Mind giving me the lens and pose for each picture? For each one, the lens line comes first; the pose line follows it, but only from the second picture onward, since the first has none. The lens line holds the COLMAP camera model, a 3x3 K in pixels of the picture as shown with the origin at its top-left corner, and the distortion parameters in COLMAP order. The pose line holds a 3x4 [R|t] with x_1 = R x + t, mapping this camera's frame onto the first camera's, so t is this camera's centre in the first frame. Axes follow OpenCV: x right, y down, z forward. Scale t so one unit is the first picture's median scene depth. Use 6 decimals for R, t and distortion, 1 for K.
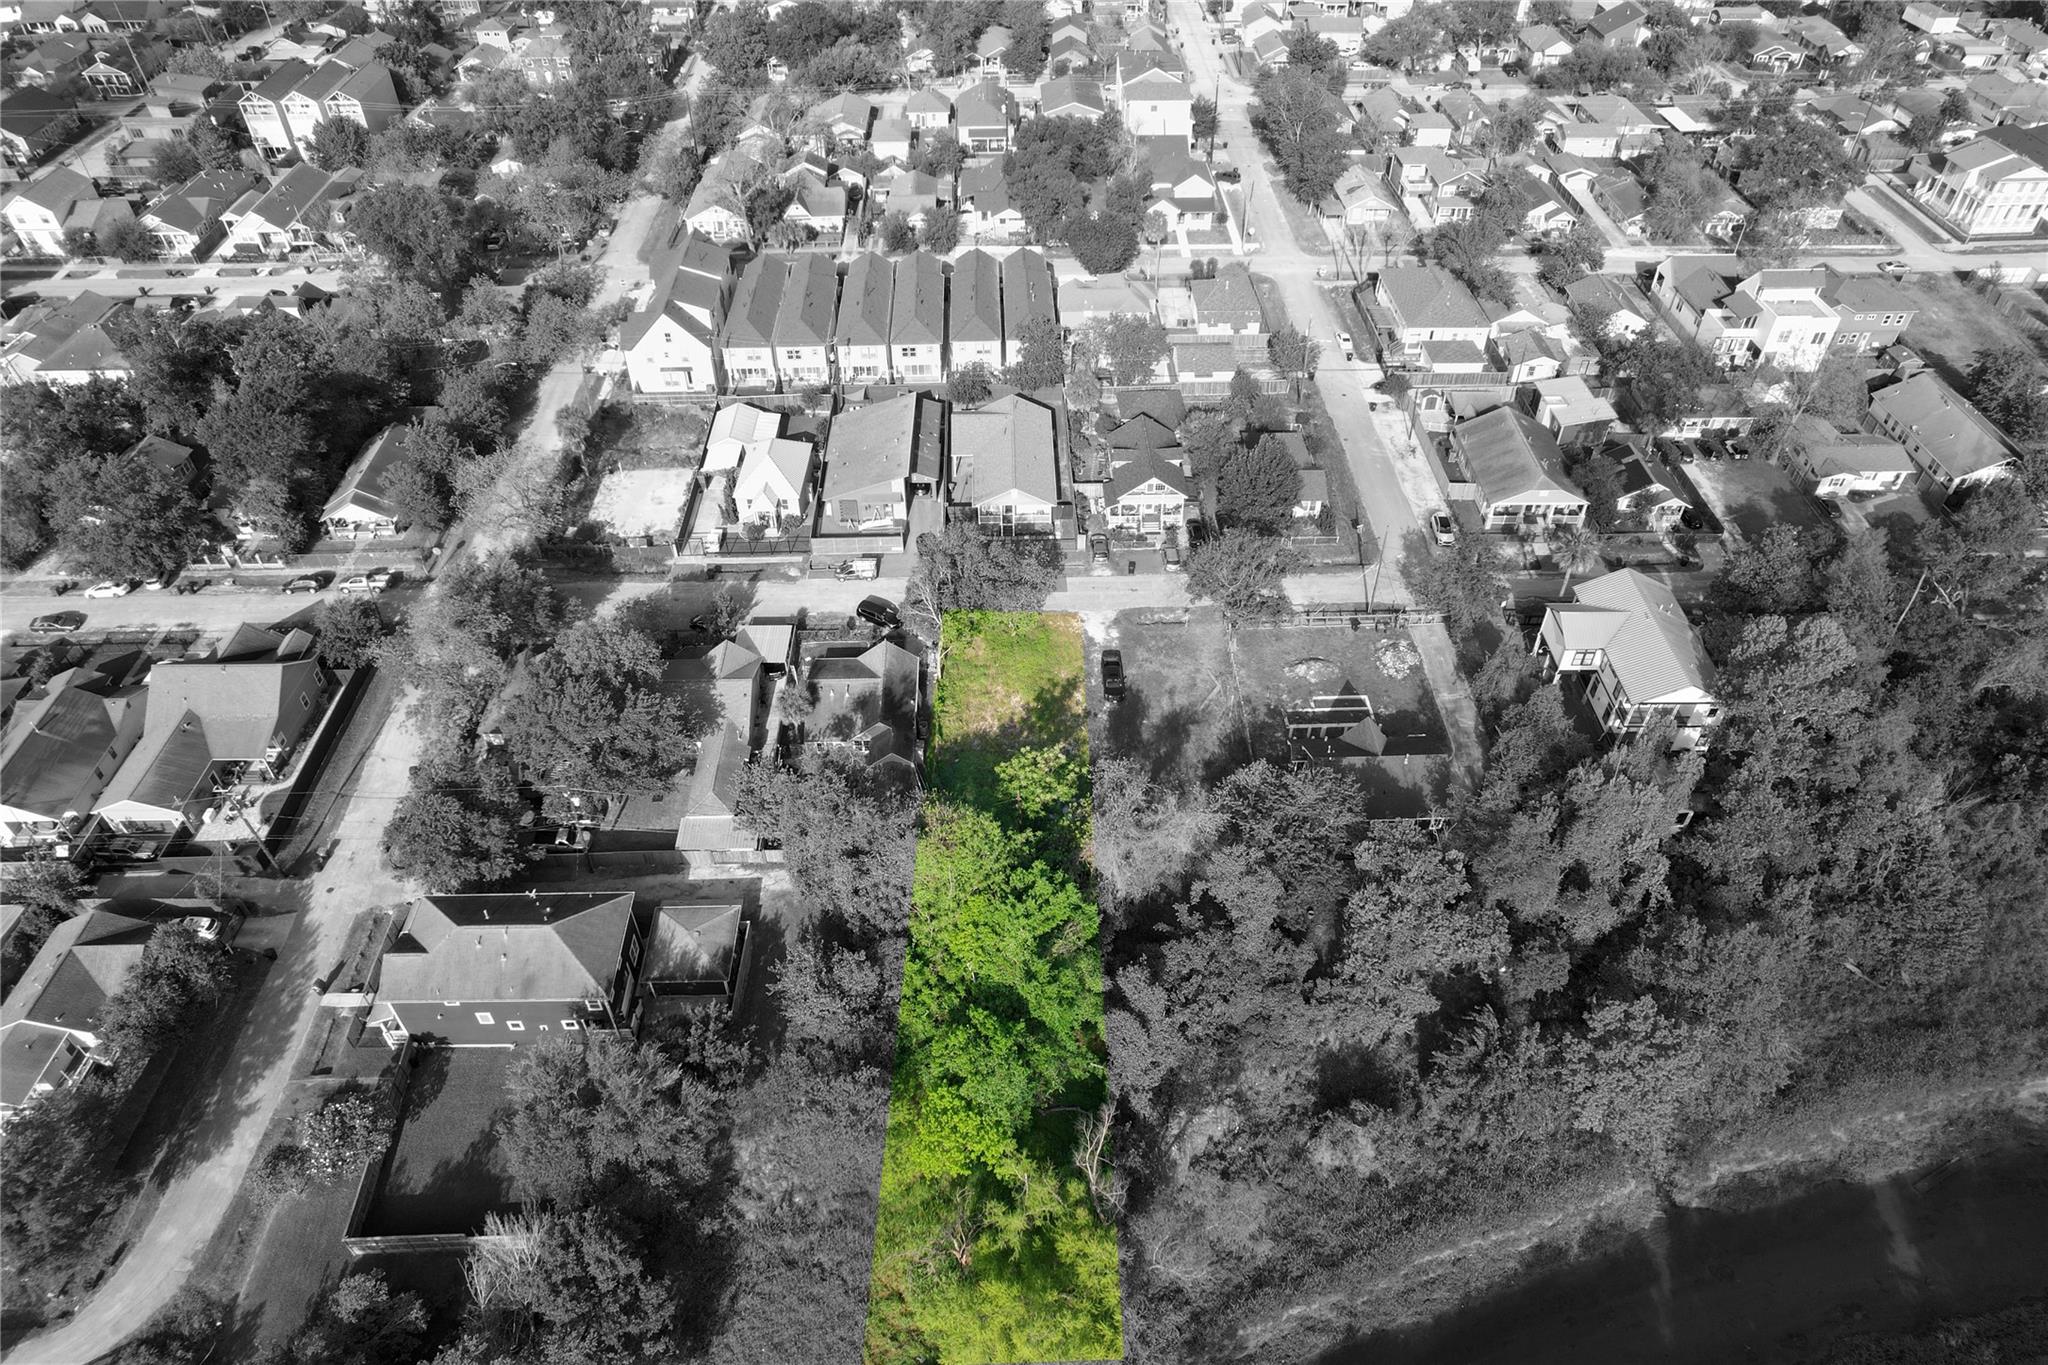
lens RADIAL K [[1309.2, 0, 1033.4], [0, 1309.2, 693.8], [0, 0, 1]] dist [-0.078944, 0.068833]
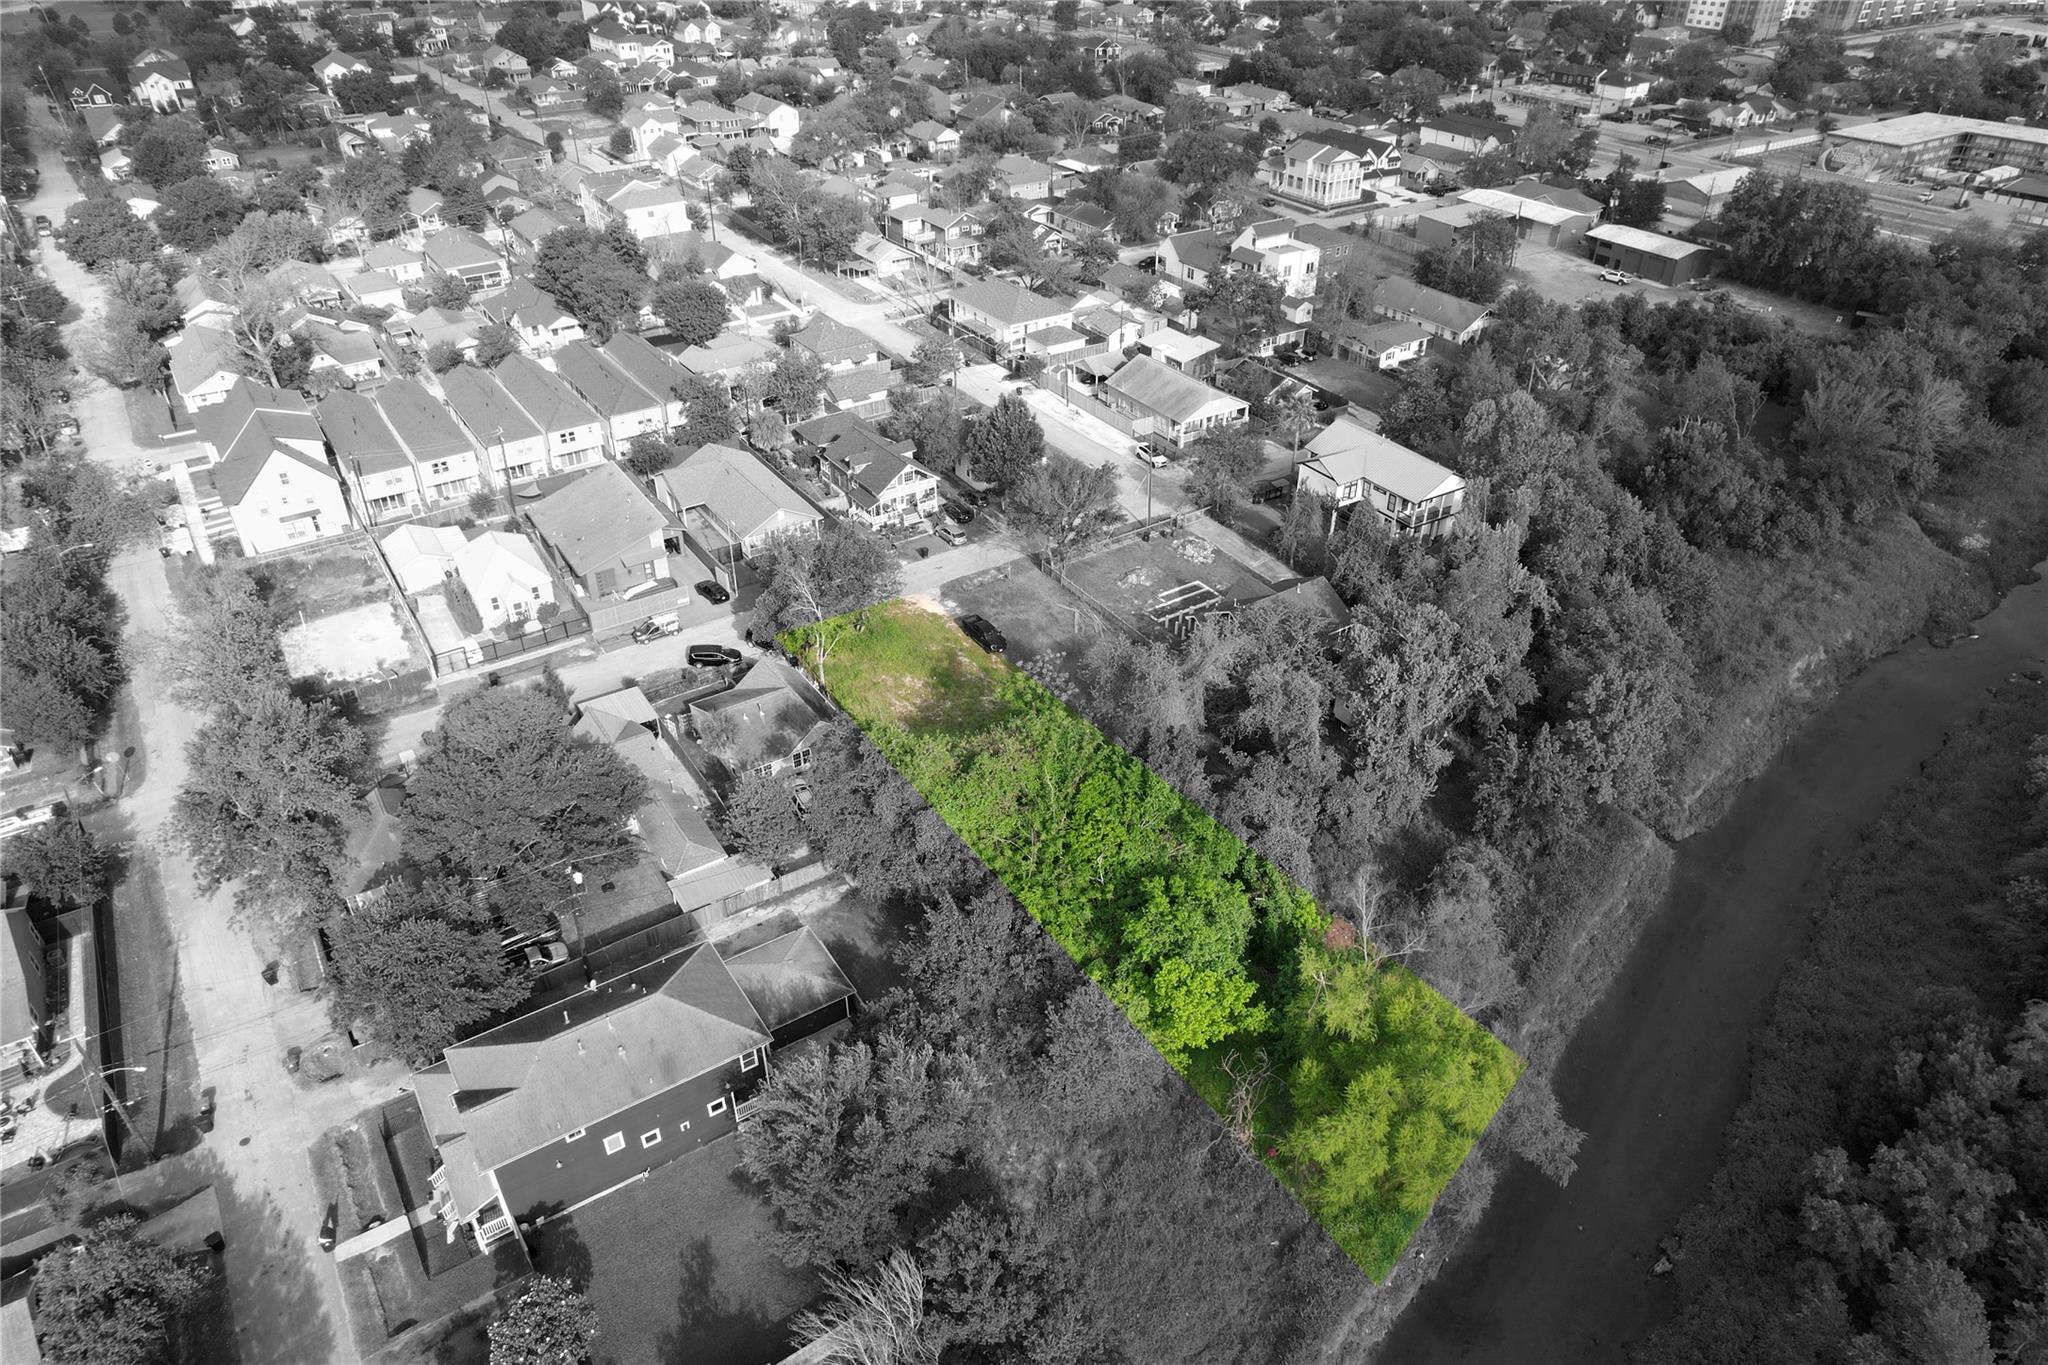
lens RADIAL K [[1309.2, 0, 1033.4], [0, 1309.2, 693.8], [0, 0, 1]] dist [-0.078944, 0.068833]
pose [[0.846420, -0.297964, 0.441352, -0.310170], [0.360258, 0.930754, -0.062532, 0.091919], [-0.392158, 0.211929, 0.895153, 0.102489]]
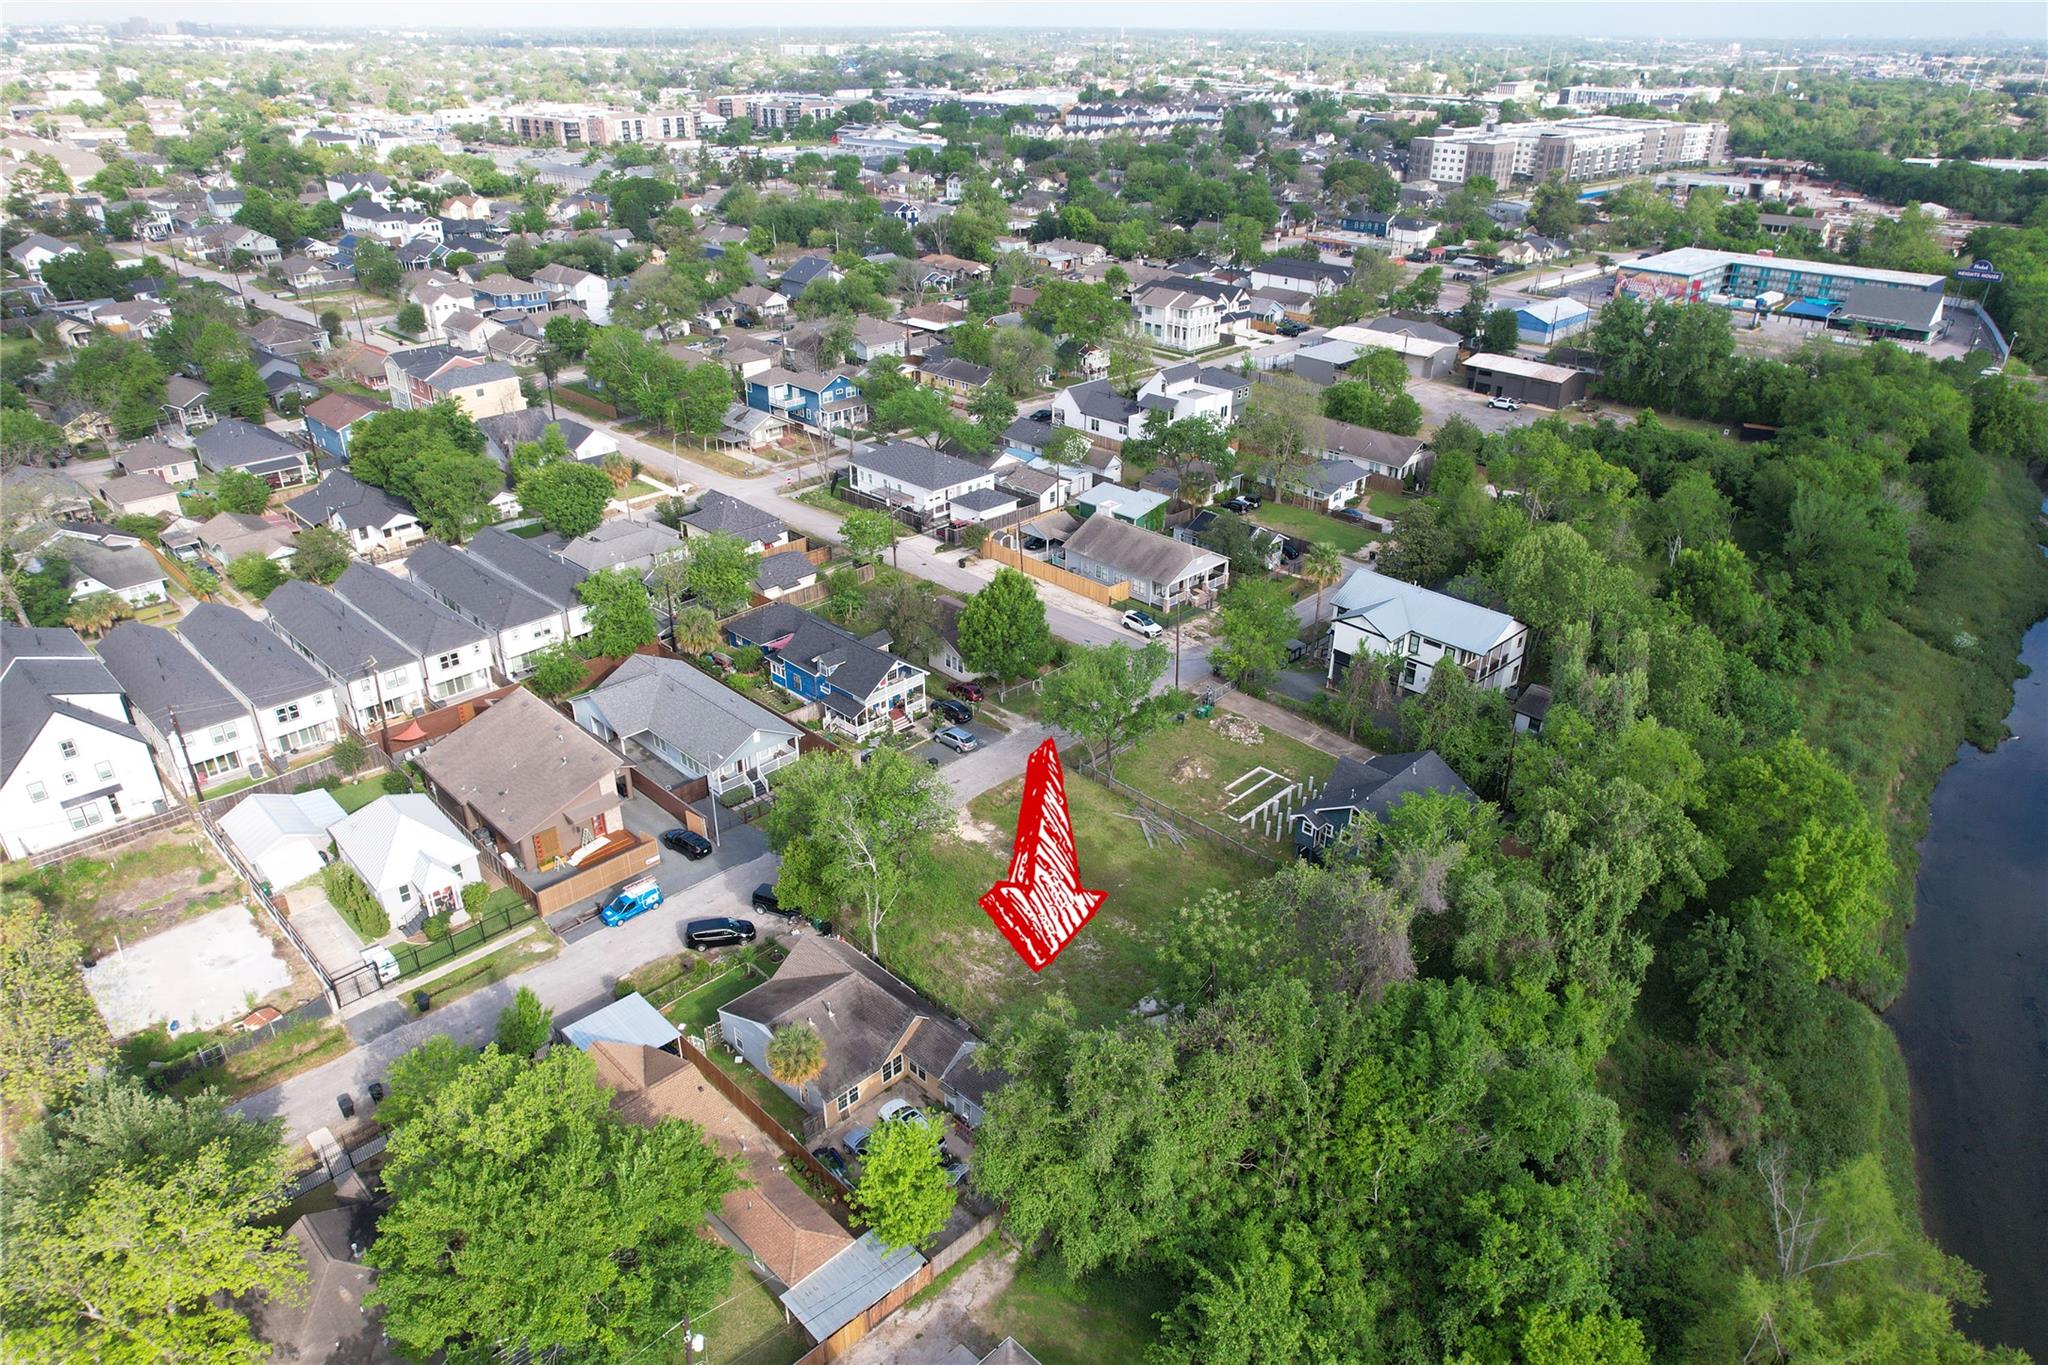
lens RADIAL K [[1309.2, 0, 1033.4], [0, 1309.2, 693.8], [0, 0, 1]] dist [-0.078944, 0.068833]
pose [[0.723159, -0.315533, 0.614394, -0.351008], [0.466304, 0.879258, -0.097296, -0.024649], [-0.509510, 0.356855, 0.782978, 0.302637]]
